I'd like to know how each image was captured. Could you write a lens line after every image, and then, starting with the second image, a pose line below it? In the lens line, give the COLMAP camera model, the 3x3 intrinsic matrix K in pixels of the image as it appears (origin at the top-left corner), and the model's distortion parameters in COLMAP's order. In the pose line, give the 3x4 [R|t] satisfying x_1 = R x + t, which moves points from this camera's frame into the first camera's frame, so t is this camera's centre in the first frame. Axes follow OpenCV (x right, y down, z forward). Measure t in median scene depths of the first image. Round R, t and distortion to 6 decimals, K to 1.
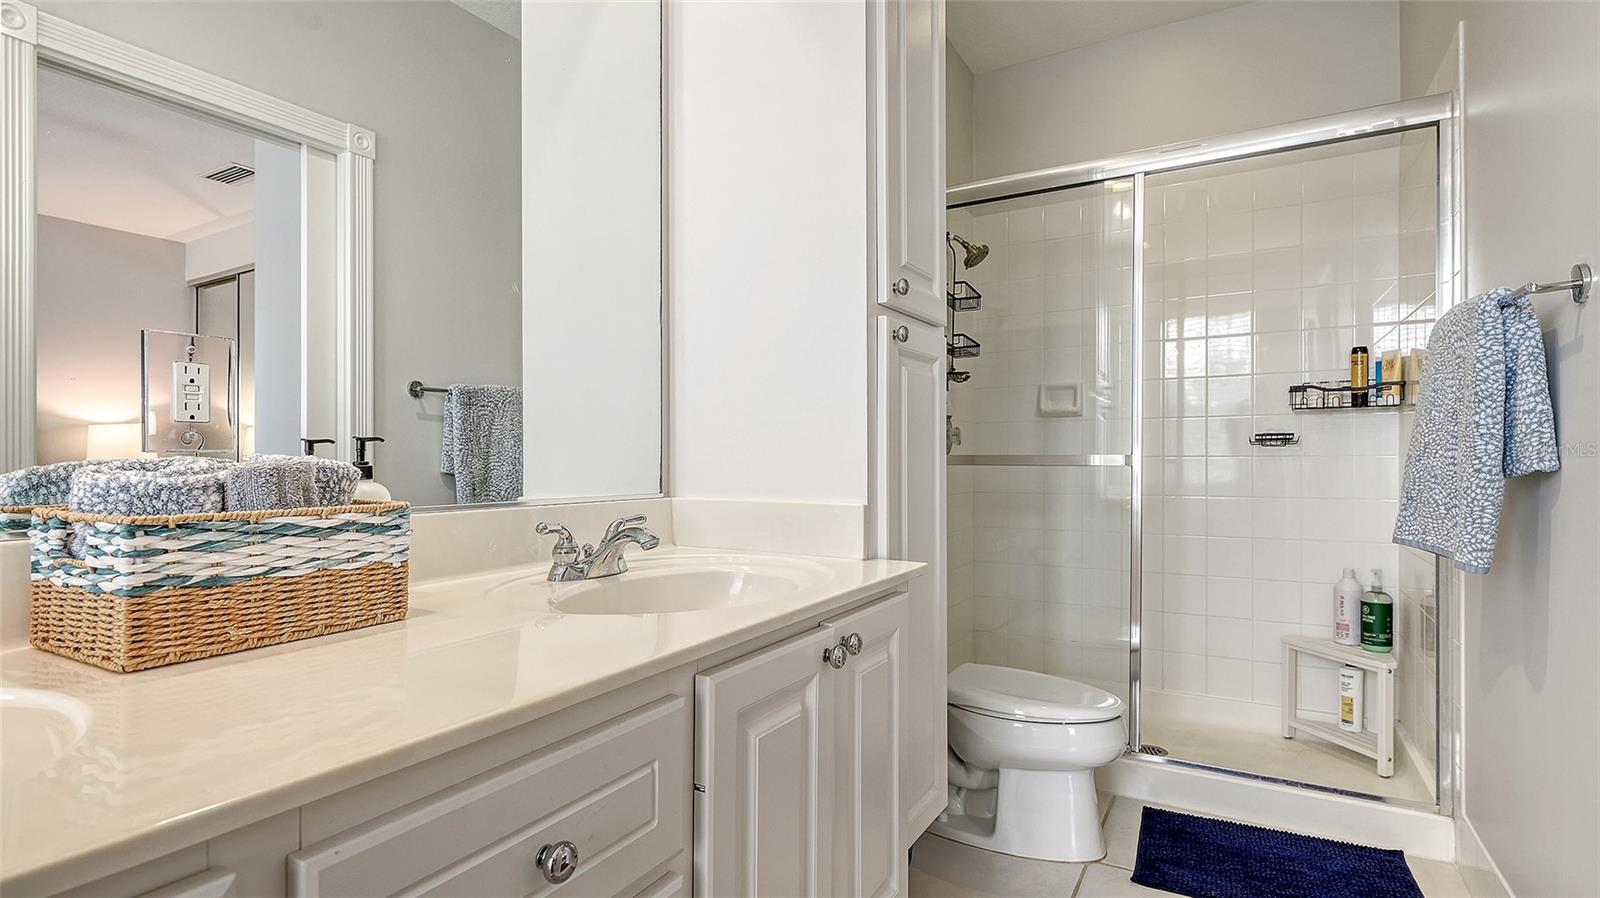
lens RADIAL K [[781.5, 0, 808.5], [0, 781.5, 458.1], [0, 0, 1]] dist [0.001587, -0.001760]
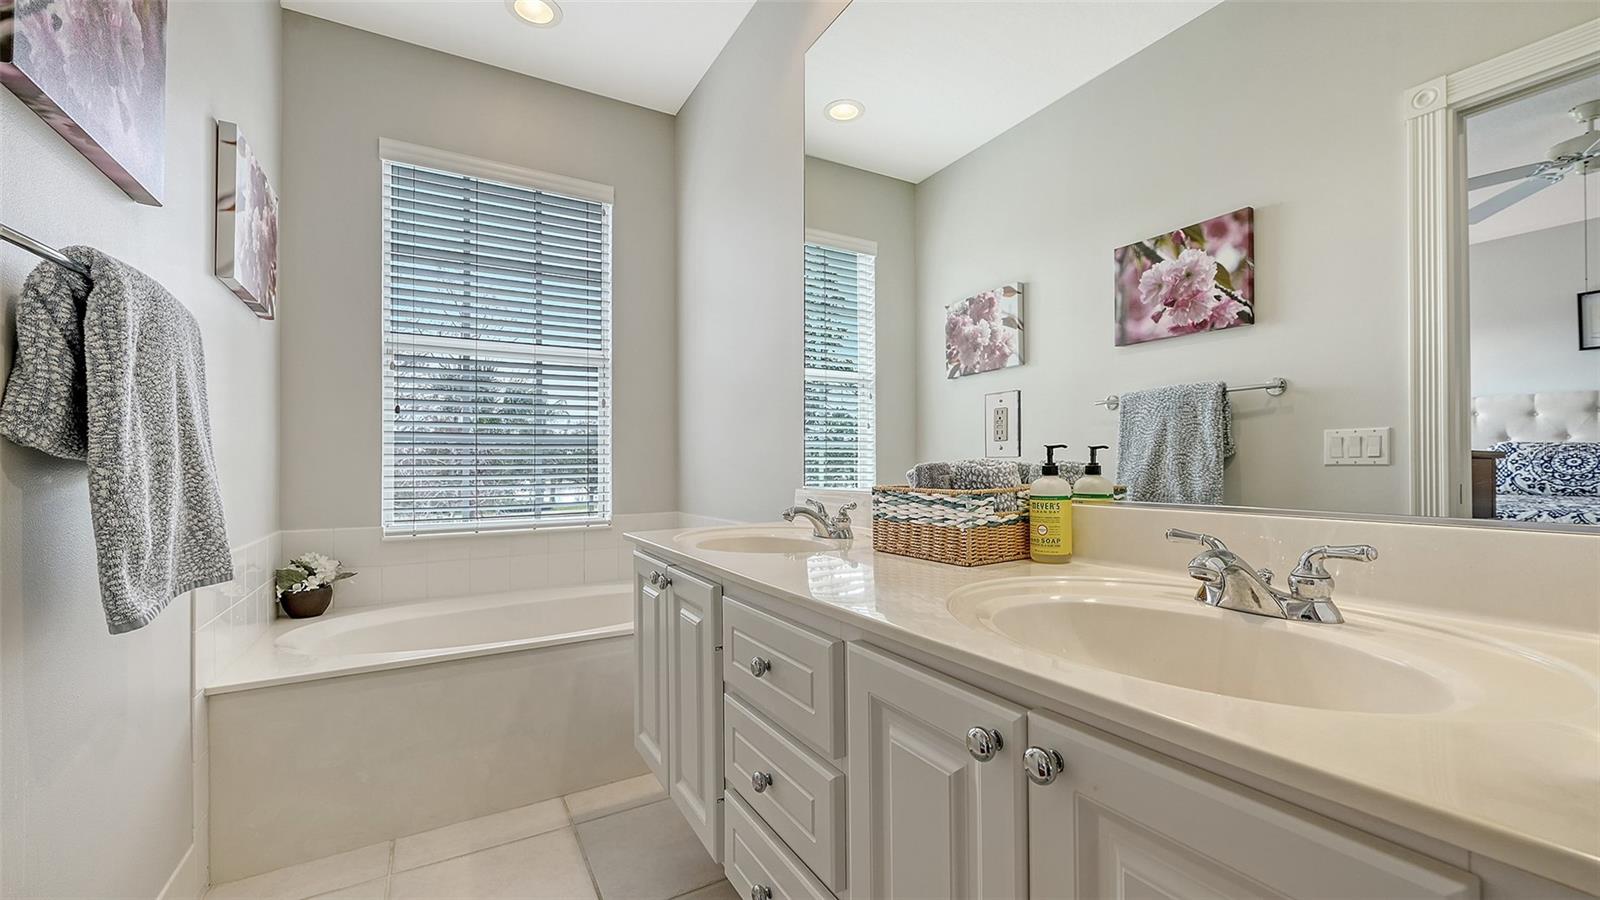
lens RADIAL K [[641.0, 0, 813.6], [0, 641.0, 457.9], [0, 0, 1]] dist [0.007982, -0.000720]
pose [[-0.498049, -0.010659, -0.867083, 0.772715], [0.001856, 0.999909, -0.013358, 0.010843], [0.867147, -0.008262, -0.497984, 1.473797]]
